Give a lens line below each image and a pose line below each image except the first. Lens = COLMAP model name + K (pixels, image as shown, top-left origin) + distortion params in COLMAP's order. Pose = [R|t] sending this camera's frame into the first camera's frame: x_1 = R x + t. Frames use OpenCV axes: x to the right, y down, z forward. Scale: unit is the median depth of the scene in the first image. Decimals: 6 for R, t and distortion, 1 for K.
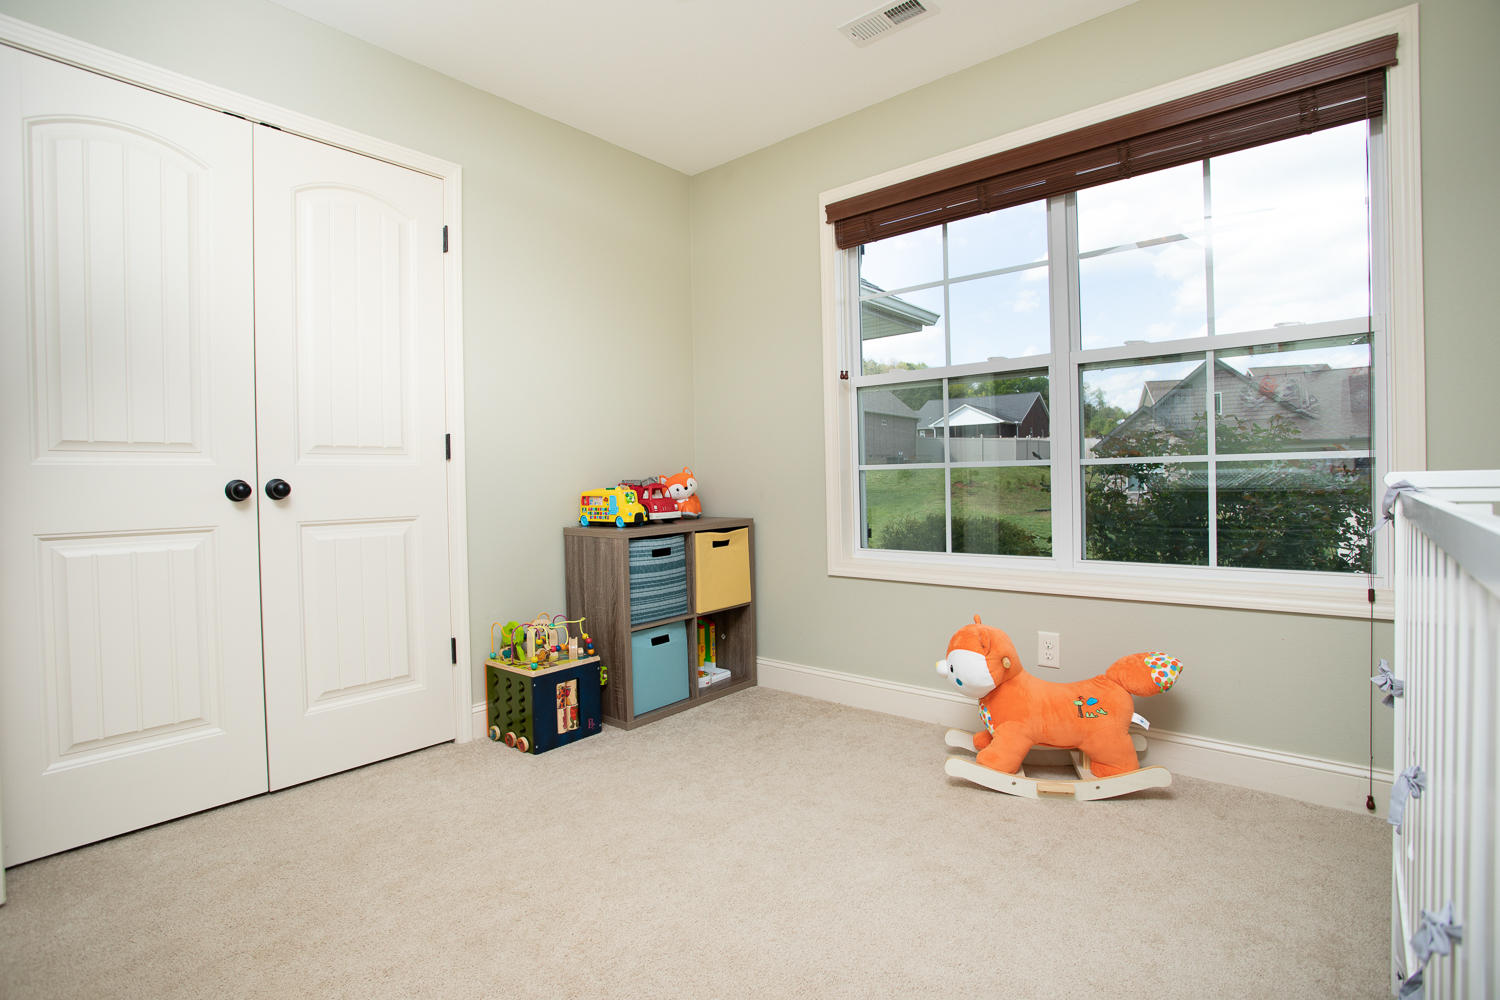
lens RADIAL K [[725.5, 0, 750.0], [0, 725.5, 500.0], [0, 0, 1]] dist [0.000176, -0.025279]
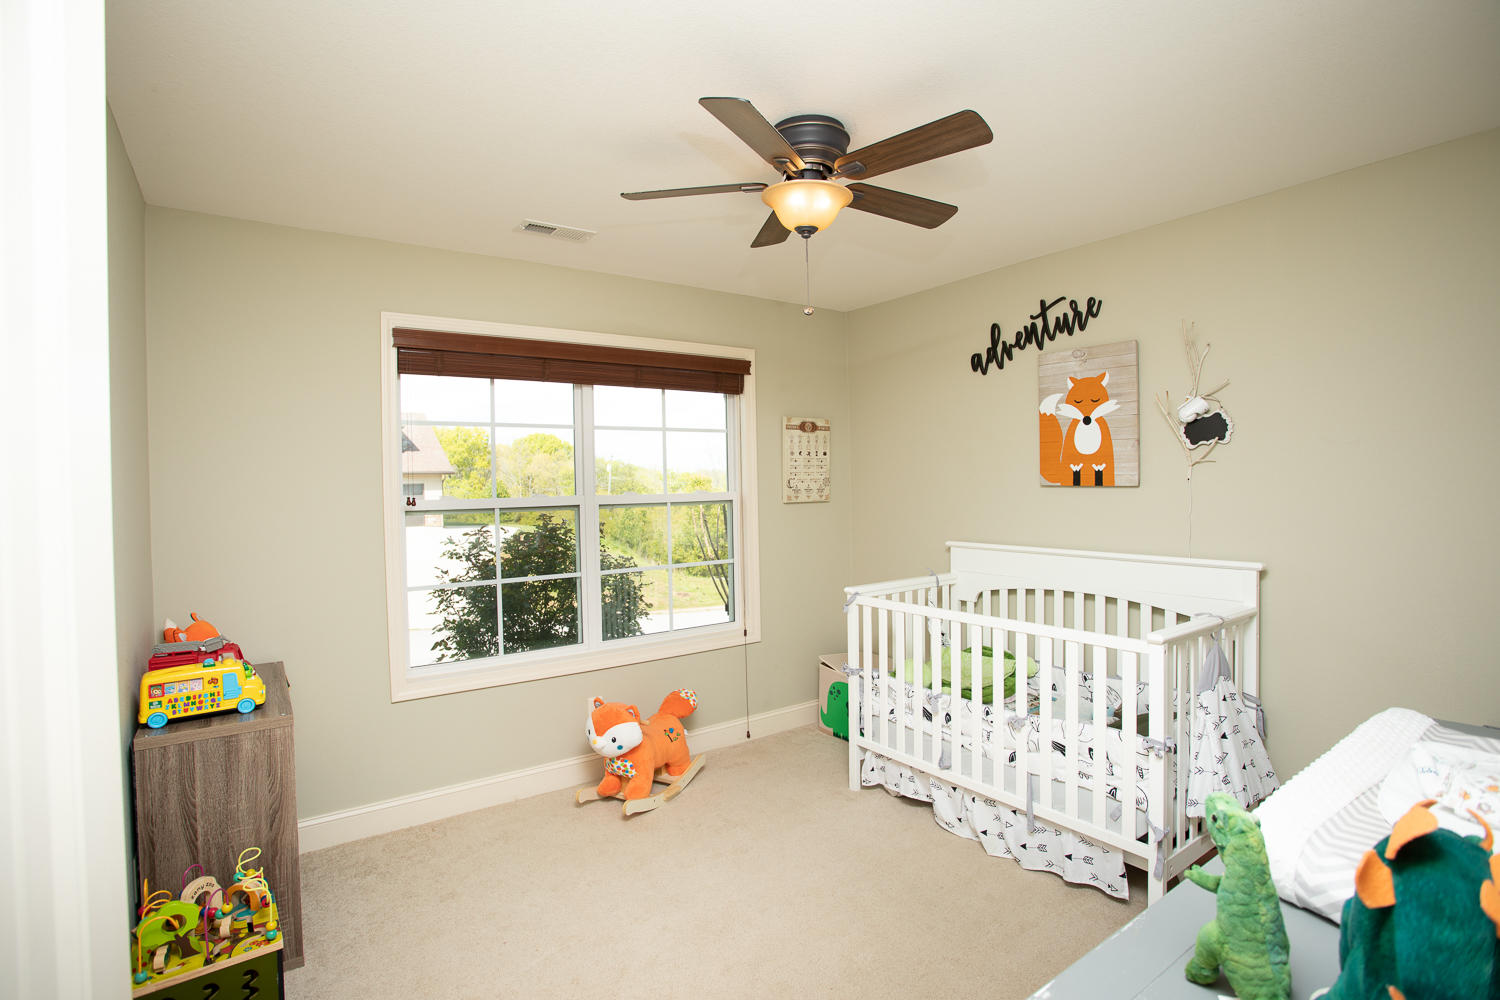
lens RADIAL K [[742.8, 0, 743.0], [0, 742.8, 493.7], [0, 0, 1]] dist [-0.075658, 0.027877]
pose [[0.235760, -0.006448, 0.971790, -0.766470], [0.030412, 0.999537, -0.000746, -0.170361], [-0.971335, 0.029729, 0.235847, 0.320115]]
